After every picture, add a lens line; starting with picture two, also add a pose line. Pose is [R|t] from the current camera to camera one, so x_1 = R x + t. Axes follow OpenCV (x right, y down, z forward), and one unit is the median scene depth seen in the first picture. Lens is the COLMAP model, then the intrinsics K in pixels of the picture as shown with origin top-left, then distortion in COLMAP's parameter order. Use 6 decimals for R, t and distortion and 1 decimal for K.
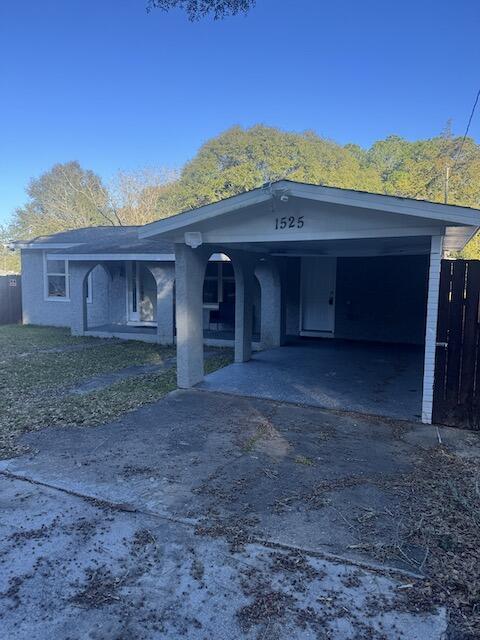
lens RADIAL K [[449.2, 0, 239.4], [0, 449.2, 318.1], [0, 0, 1]] dist [0.048337, -0.016841]
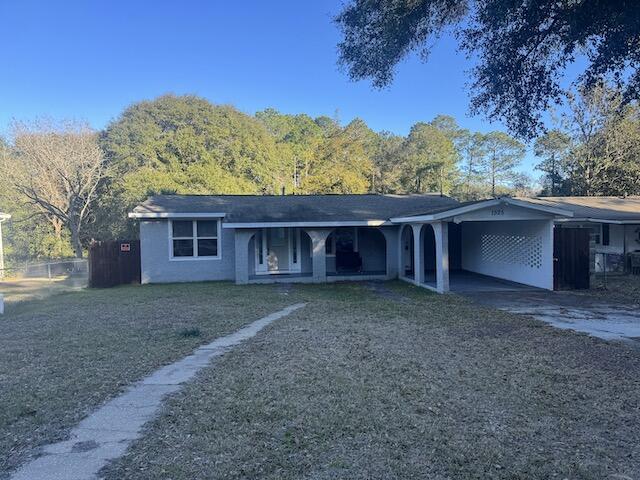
lens RADIAL K [[449.2, 0, 321.4], [0, 449.2, 240.2], [0, 0, 1]] dist [0.048337, -0.016841]
pose [[0.865962, -0.042353, 0.498313, -0.743542], [0.074471, 0.996219, -0.044743, -0.012105], [-0.494534, 0.075856, 0.865842, -0.232830]]
